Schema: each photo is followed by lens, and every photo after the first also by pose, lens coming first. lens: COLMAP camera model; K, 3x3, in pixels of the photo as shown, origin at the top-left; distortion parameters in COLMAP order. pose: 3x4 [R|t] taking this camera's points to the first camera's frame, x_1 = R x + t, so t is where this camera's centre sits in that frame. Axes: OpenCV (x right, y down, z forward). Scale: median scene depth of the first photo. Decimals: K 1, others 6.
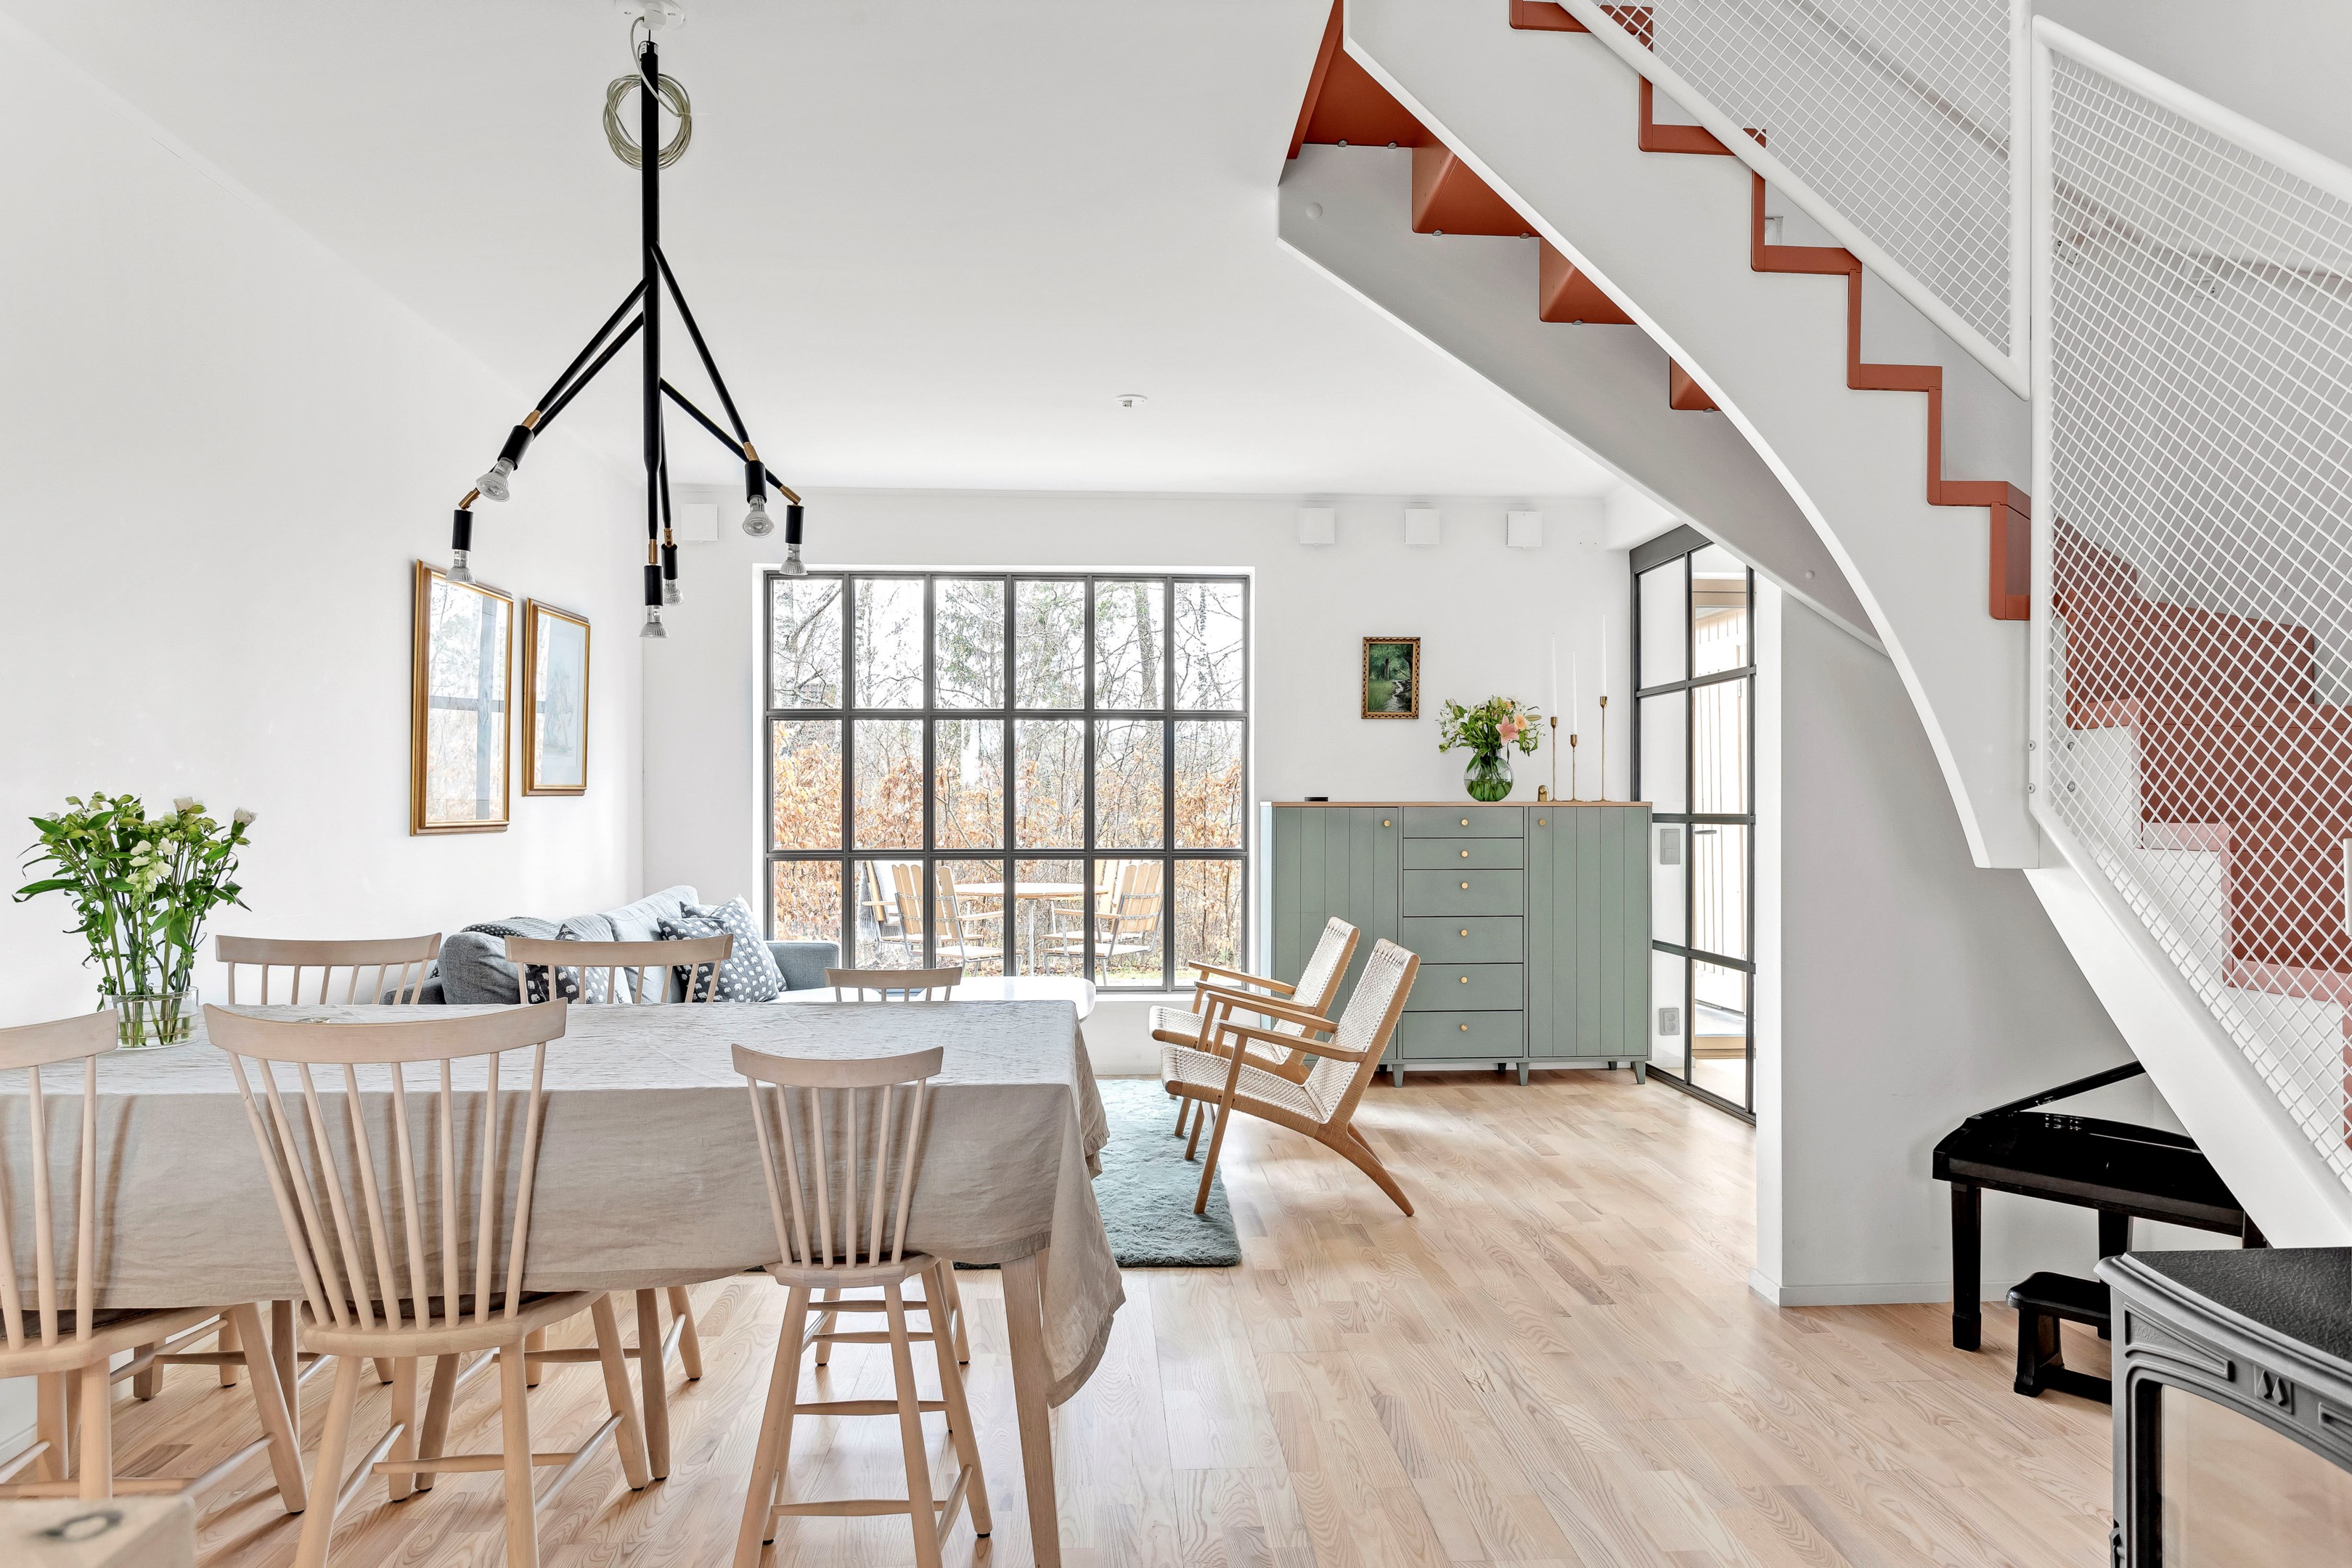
lens RADIAL K [[1438.7, 0, 1156.8], [0, 1438.7, 804.4], [0, 0, 1]] dist [-0.011473, 0.007067]
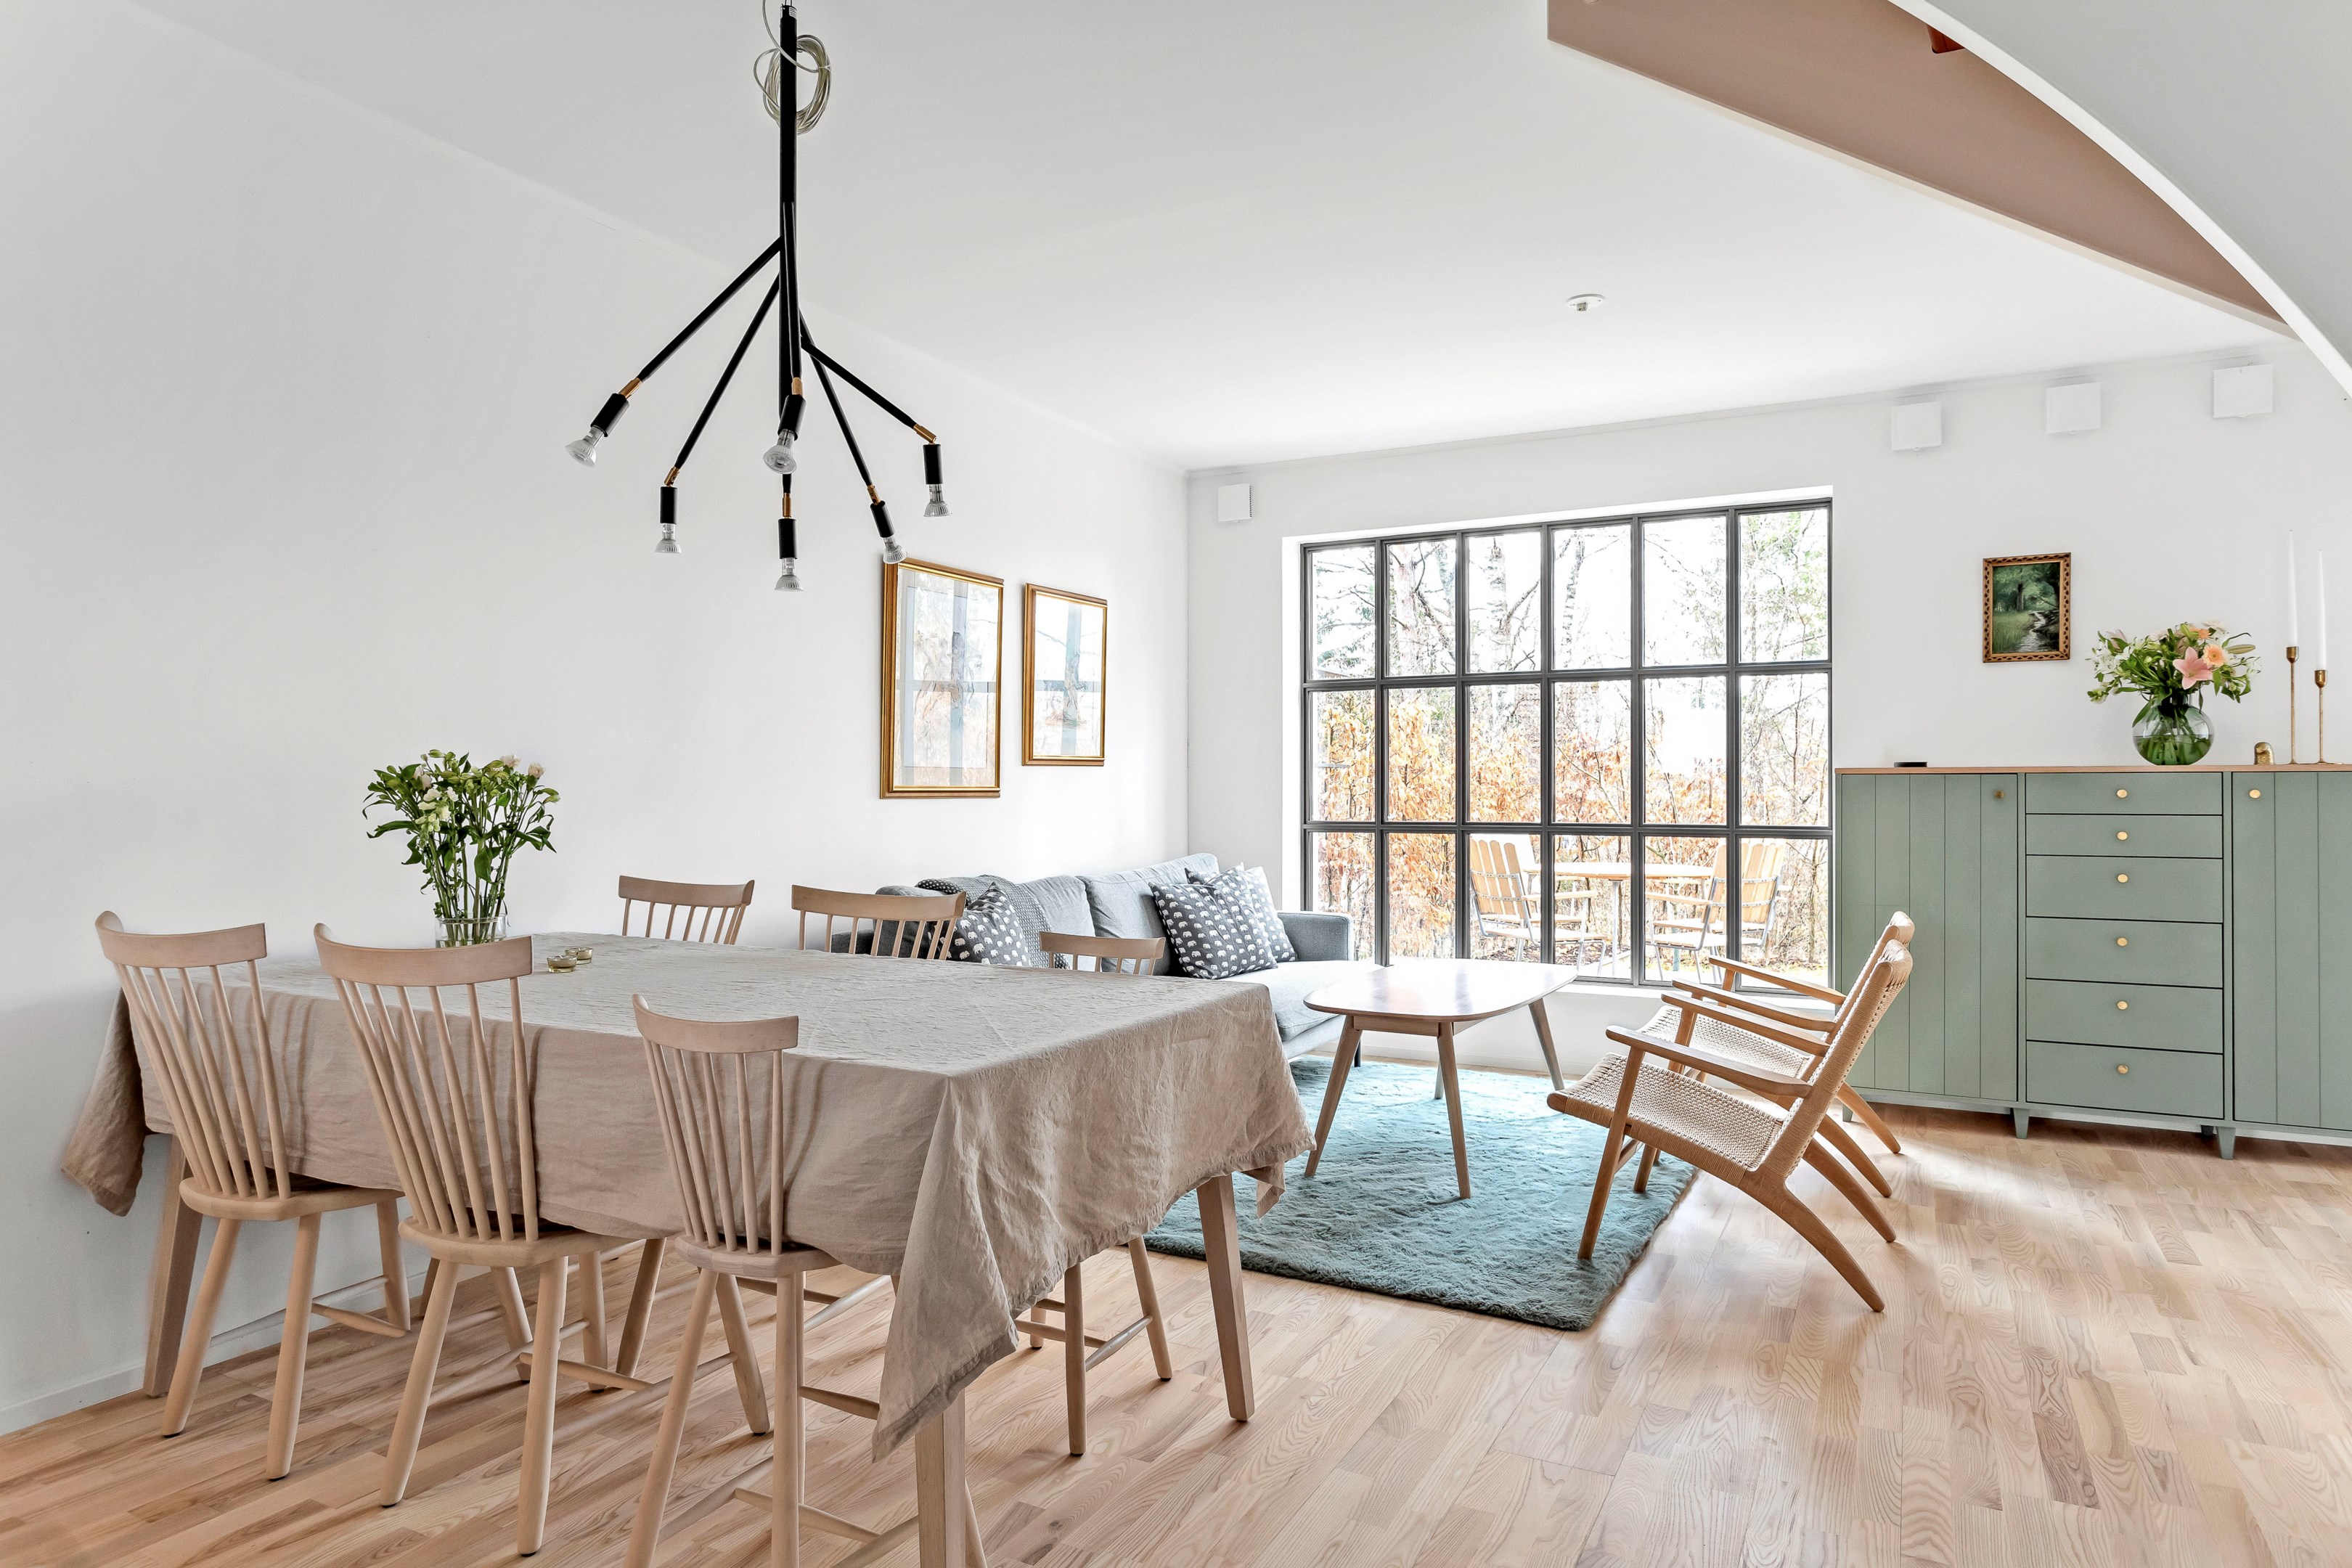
lens RADIAL K [[1375.2, 0, 1177.2], [0, 1375.2, 771.8], [0, 0, 1]] dist [-0.011977, 0.003435]
pose [[0.851827, -0.006726, -0.523780, 0.185415], [-0.000016, 0.999917, -0.012868, 0.011364], [0.523824, 0.010970, 0.851756, 0.153965]]
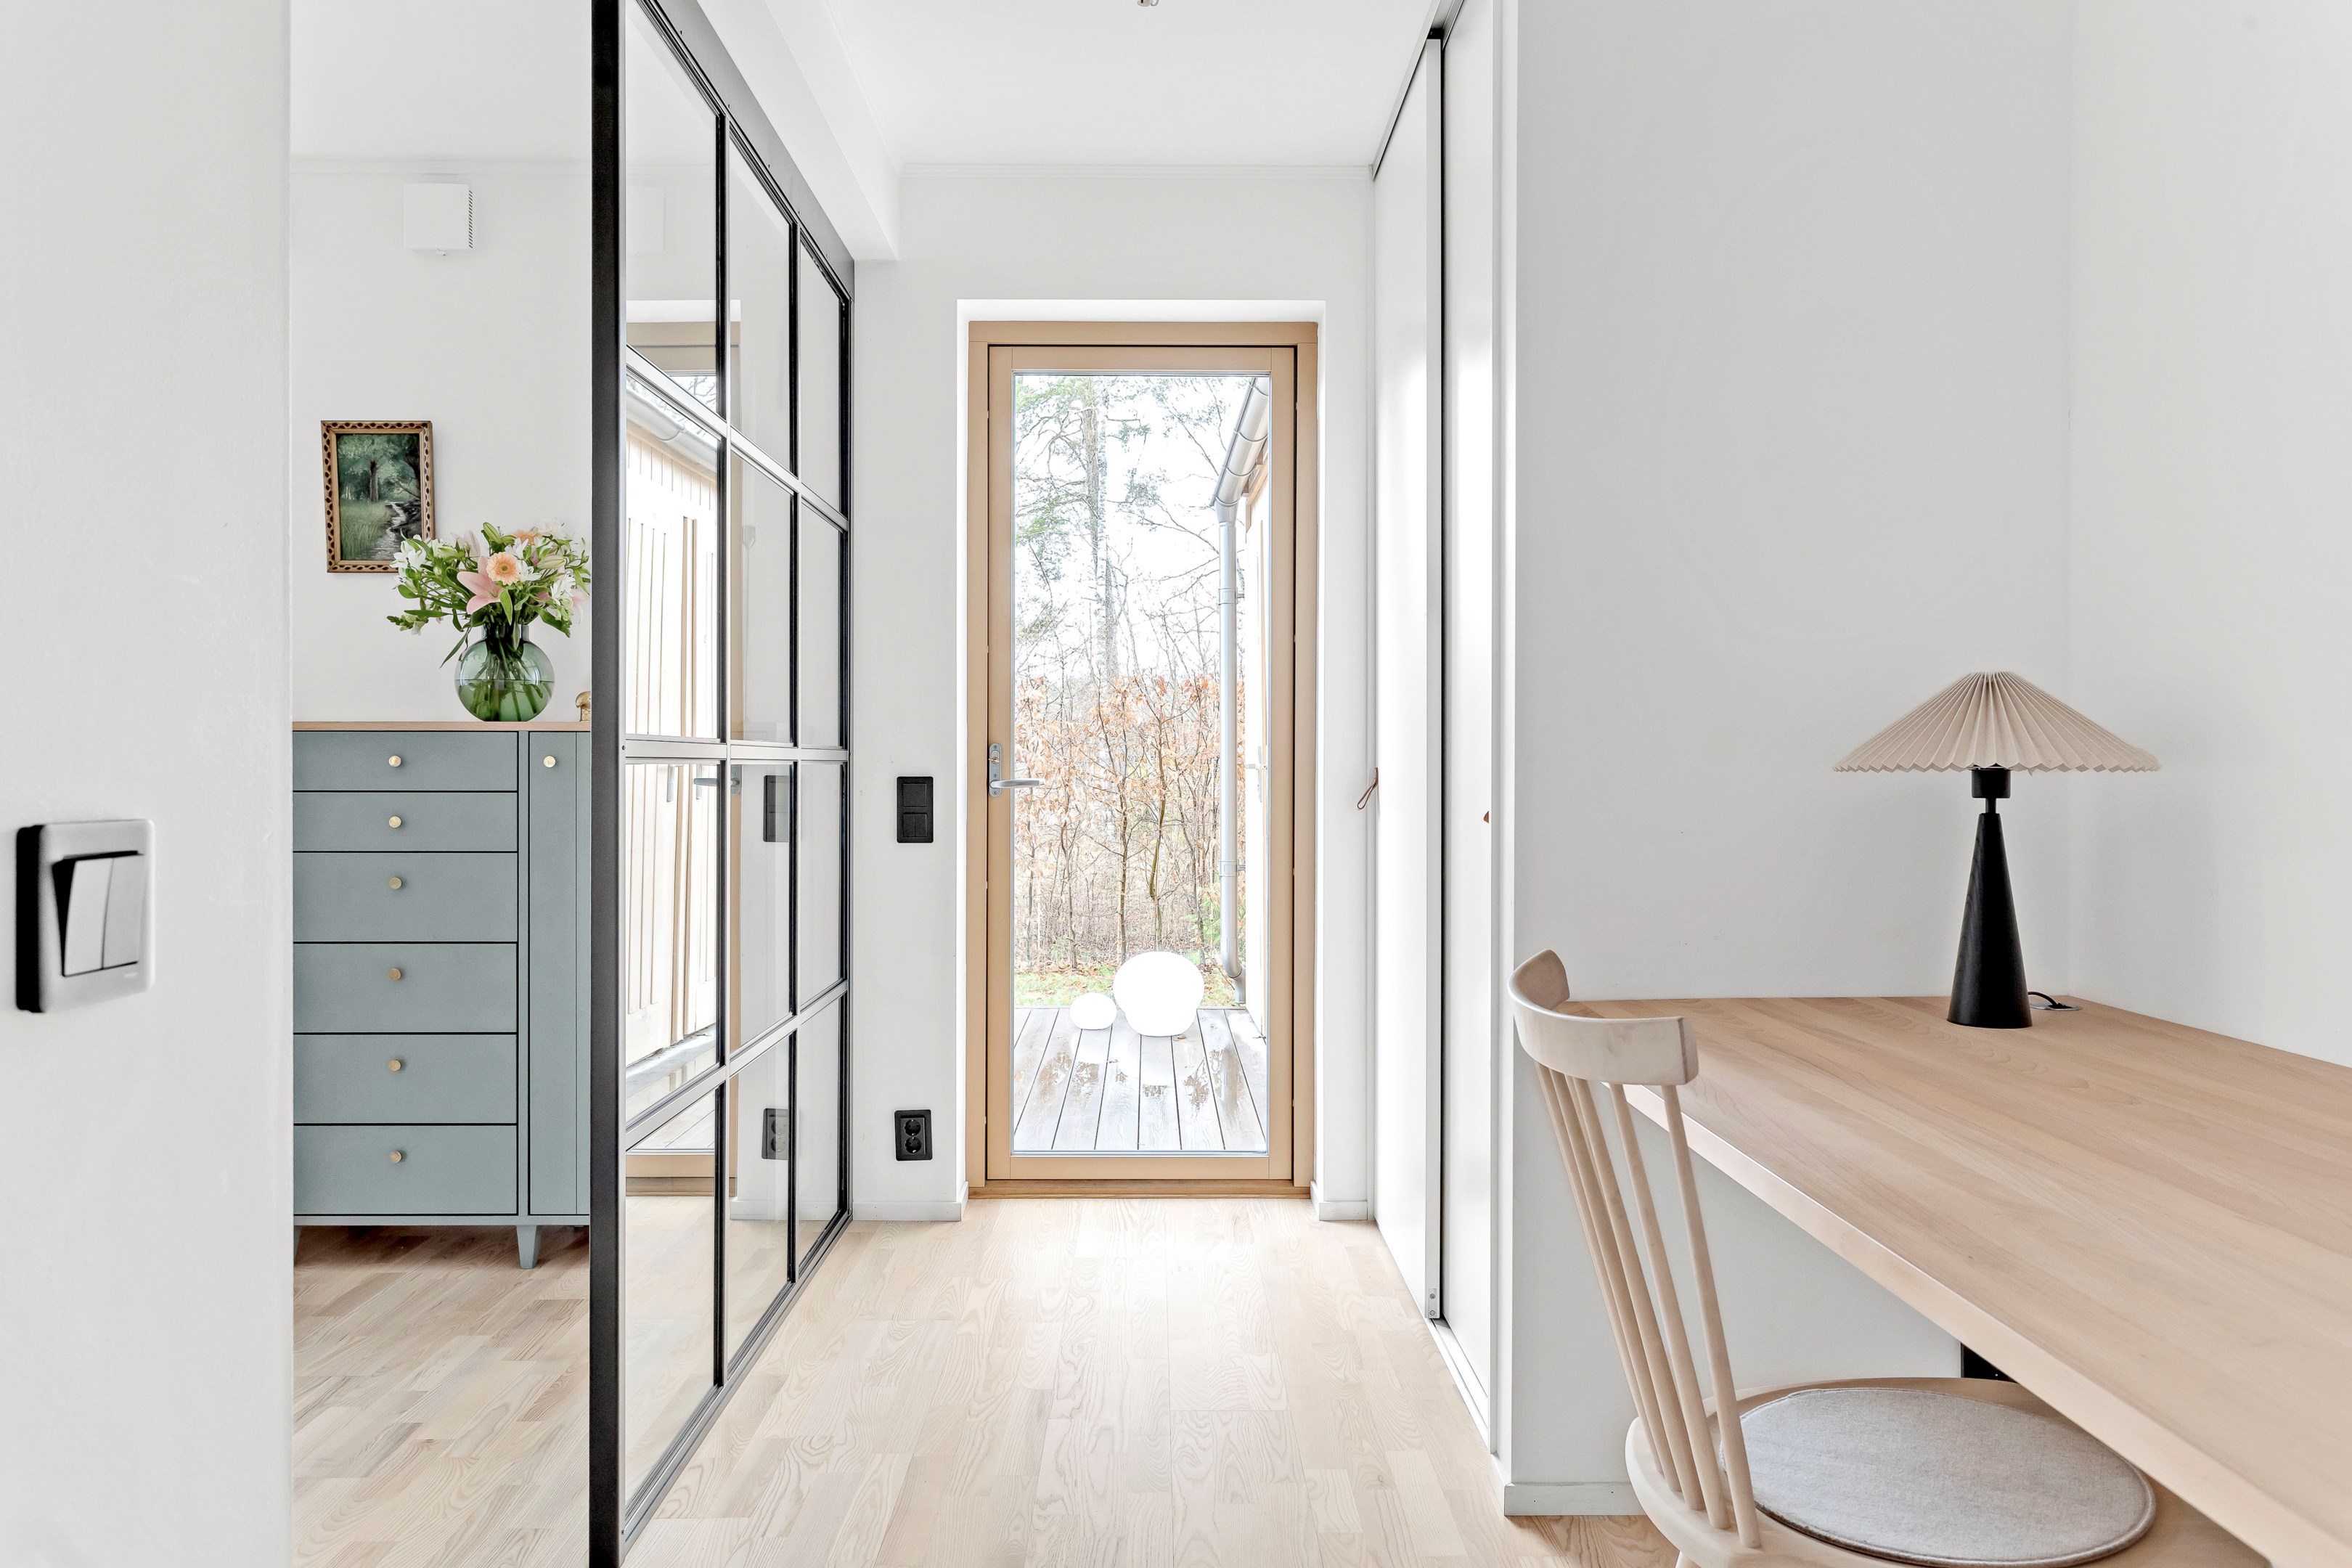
lens RADIAL K [[1548.3, 0, 1231.6], [0, 1548.3, 762.6], [0, 0, 1]] dist [-0.012603, -0.002737]
pose [[0.999016, 0.002280, -0.044303, 0.594370], [-0.002358, 0.999996, -0.001709, 0.014560], [0.044299, 0.001812, 0.999017, 0.505857]]
